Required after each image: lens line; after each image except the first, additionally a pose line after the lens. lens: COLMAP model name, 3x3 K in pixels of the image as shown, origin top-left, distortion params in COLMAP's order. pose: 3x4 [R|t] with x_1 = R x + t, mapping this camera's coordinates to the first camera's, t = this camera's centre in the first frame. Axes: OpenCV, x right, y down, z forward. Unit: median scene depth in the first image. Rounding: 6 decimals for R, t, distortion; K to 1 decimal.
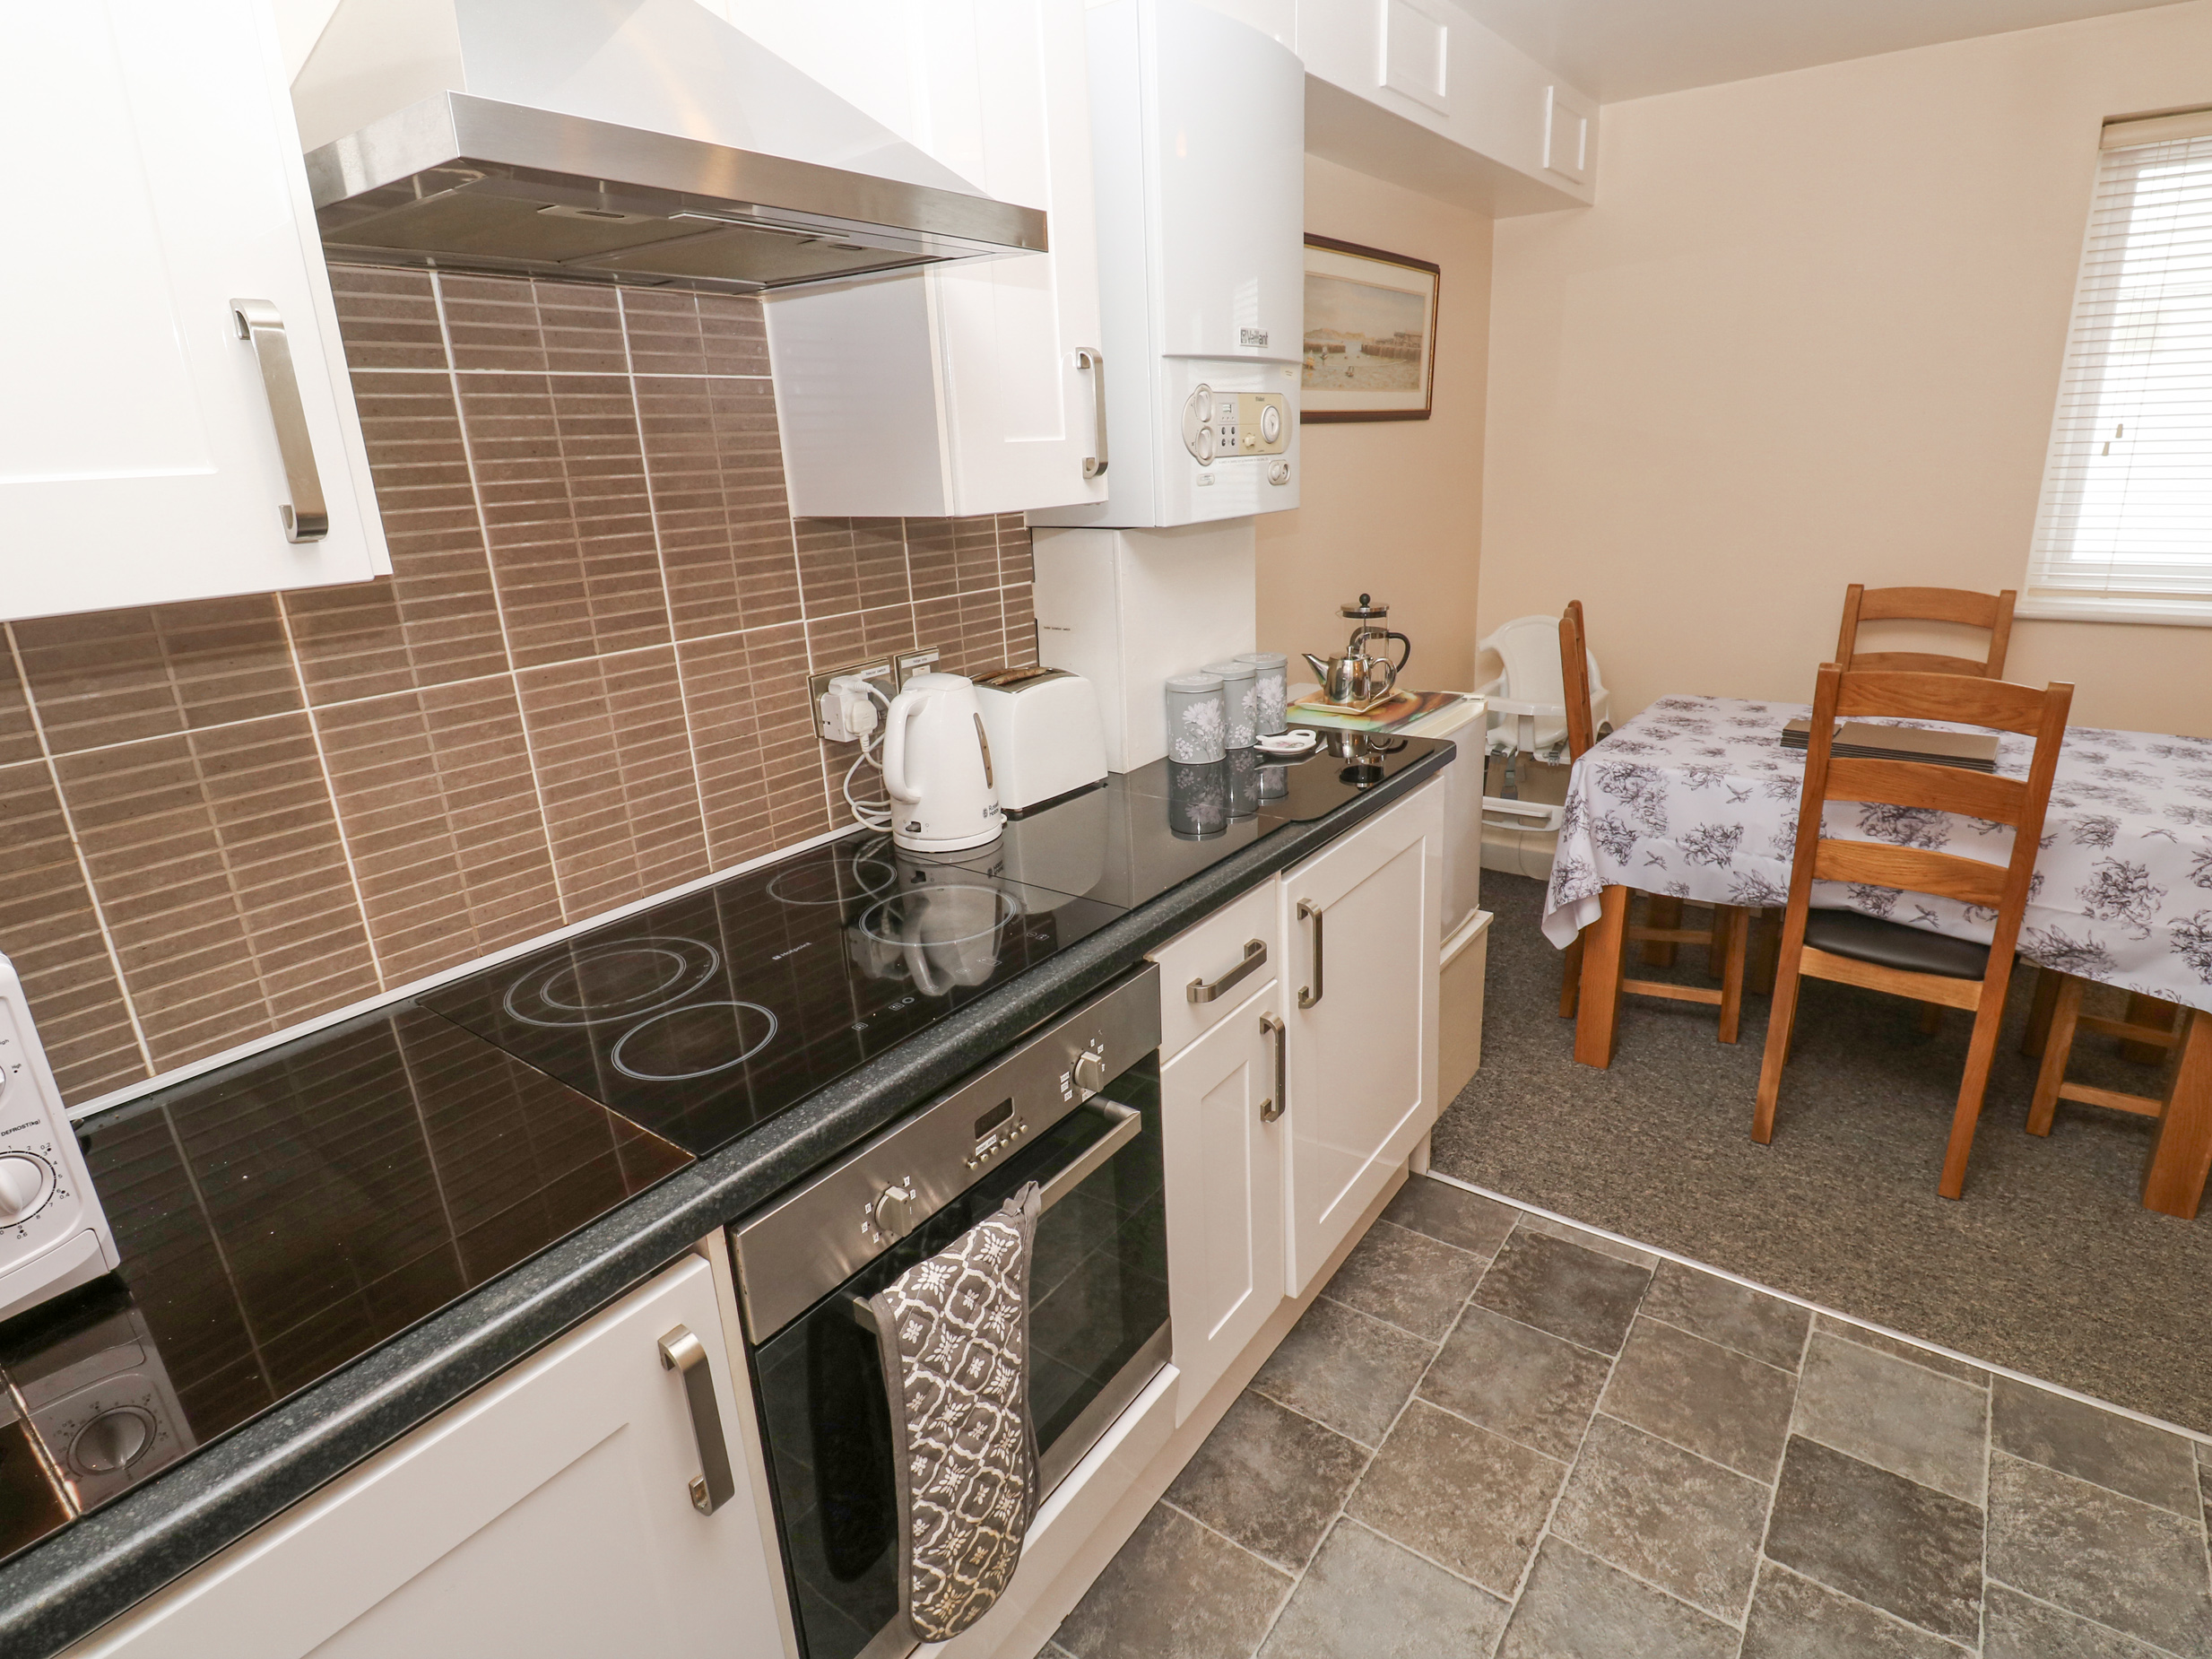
lens RADIAL K [[1146.5, 0, 1136.9], [0, 1146.5, 803.1], [0, 0, 1]] dist [0.001637, -0.015155]
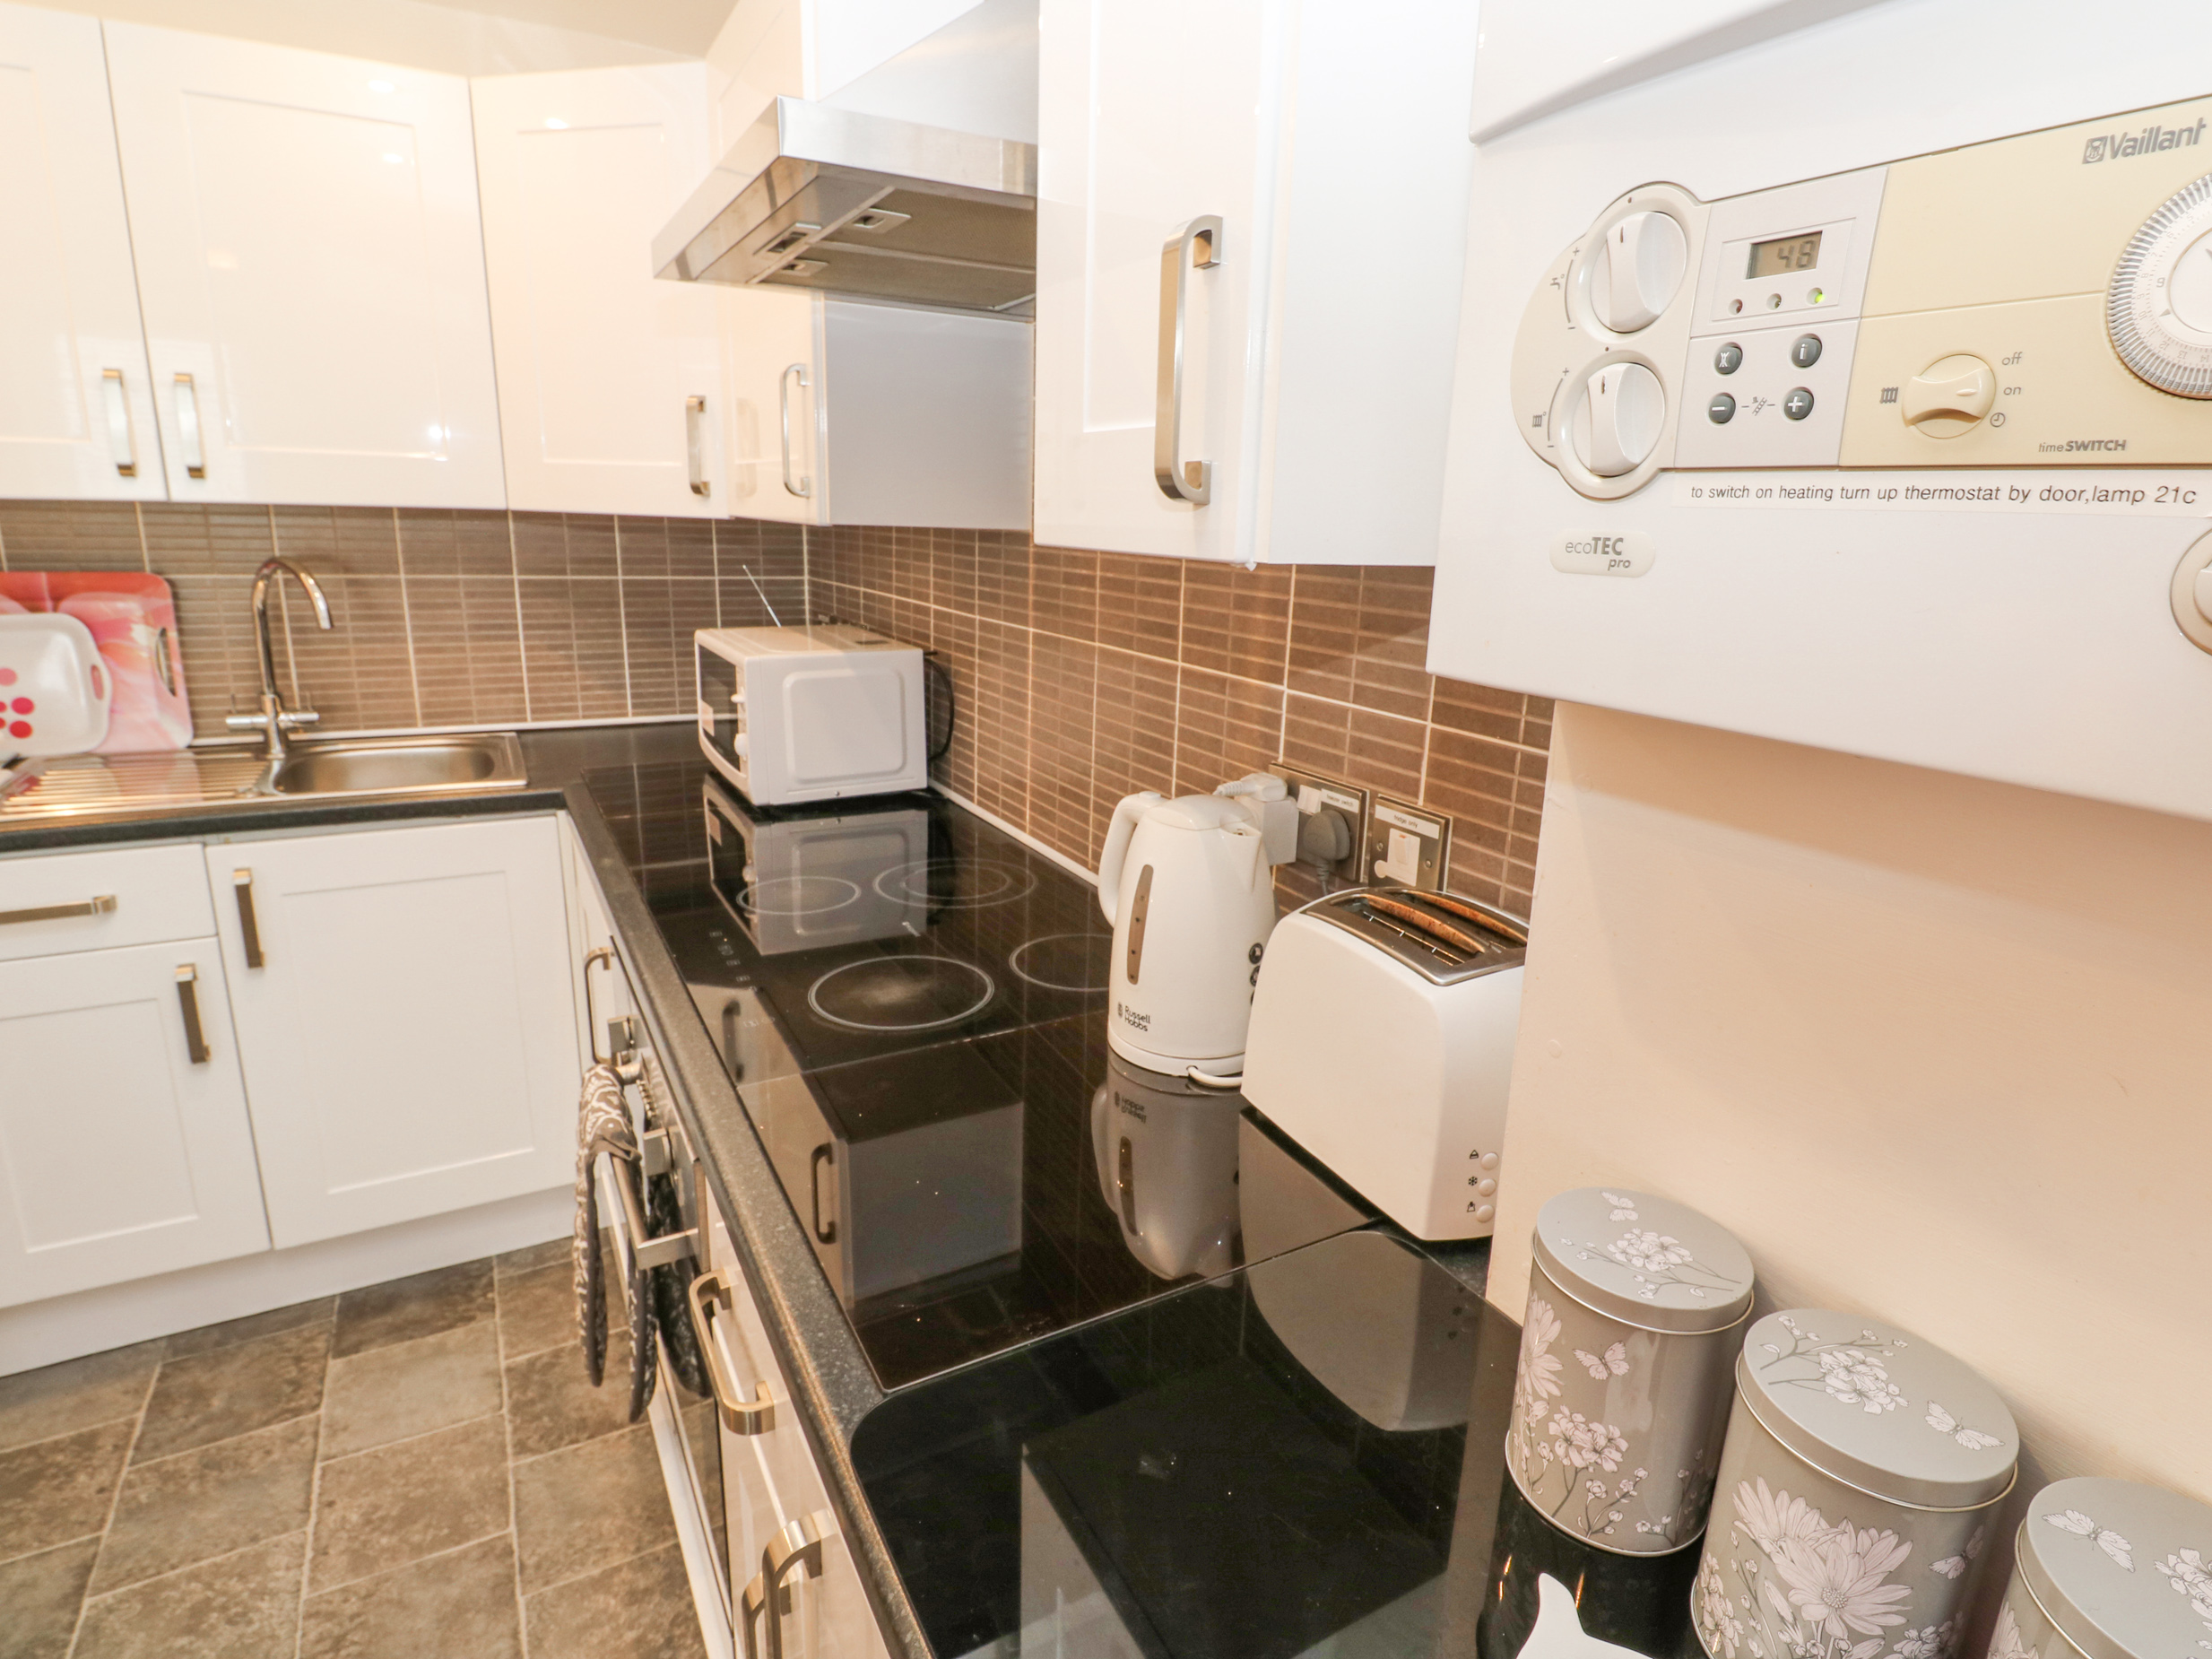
lens RADIAL K [[1146.5, 0, 1136.9], [0, 1146.5, 803.1], [0, 0, 1]] dist [0.001637, -0.015155]
pose [[-0.399916, 0.249918, -0.881821, 0.299888], [-0.291762, 0.877348, 0.380967, -0.255255], [0.868874, 0.409637, -0.277949, 0.851204]]
